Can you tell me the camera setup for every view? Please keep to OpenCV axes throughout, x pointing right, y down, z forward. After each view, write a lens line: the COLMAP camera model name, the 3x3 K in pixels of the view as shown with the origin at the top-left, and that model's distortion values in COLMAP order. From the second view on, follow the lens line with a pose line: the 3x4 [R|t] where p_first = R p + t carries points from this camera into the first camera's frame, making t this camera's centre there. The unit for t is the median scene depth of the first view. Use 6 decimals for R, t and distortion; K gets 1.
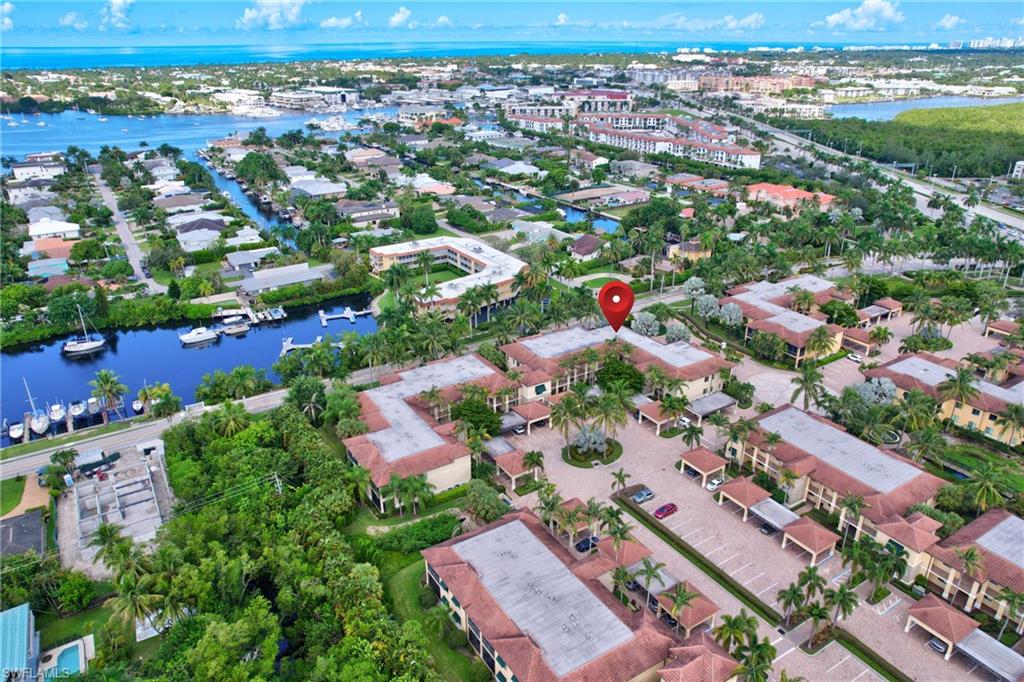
lens RADIAL K [[708.7, 0, 504.2], [0, 708.7, 341.6], [0, 0, 1]] dist [-0.089359, 0.081483]
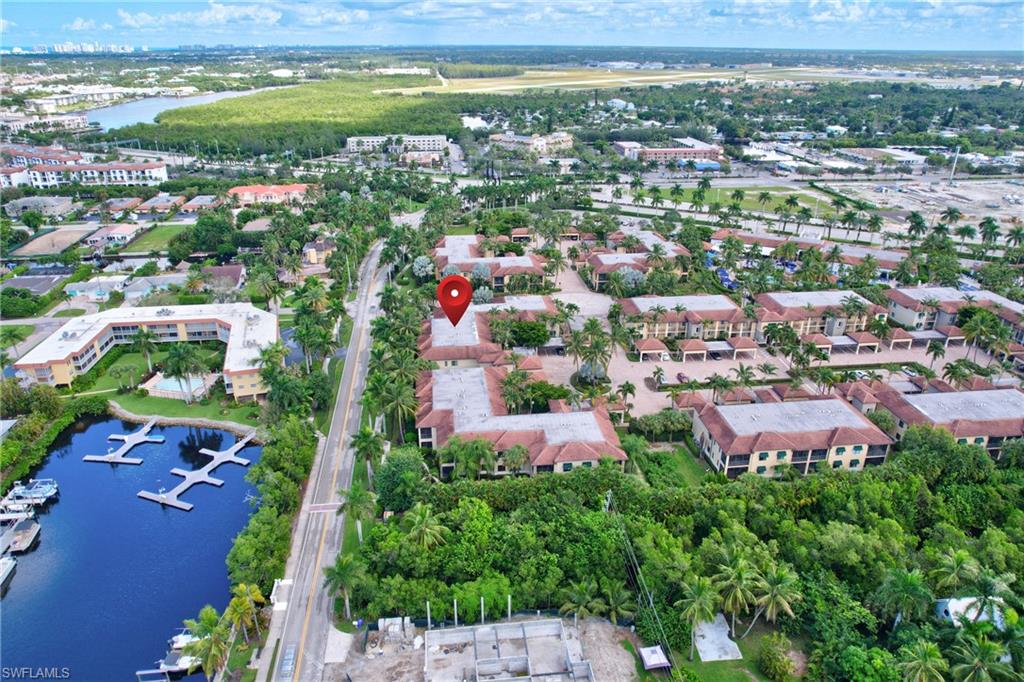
lens RADIAL K [[708.7, 0, 504.2], [0, 708.7, 341.6], [0, 0, 1]] dist [-0.089359, 0.081483]
pose [[0.425425, -0.349667, 0.834714, -0.574924], [0.353802, 0.913197, 0.202224, -0.129063], [-0.832969, 0.209292, 0.512210, 0.288156]]
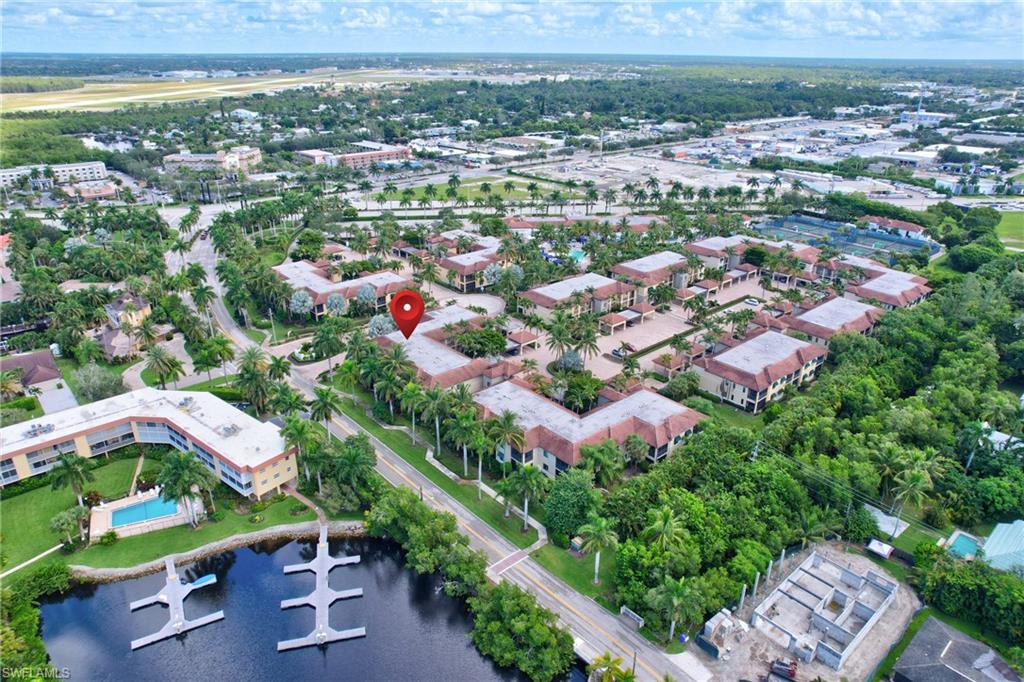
lens RADIAL K [[708.7, 0, 504.2], [0, 708.7, 341.6], [0, 0, 1]] dist [-0.089359, 0.081483]
pose [[-0.182867, -0.373756, 0.909322, -0.612811], [0.385197, 0.823731, 0.416040, -0.287060], [-0.904535, 0.426348, -0.006664, 0.662149]]
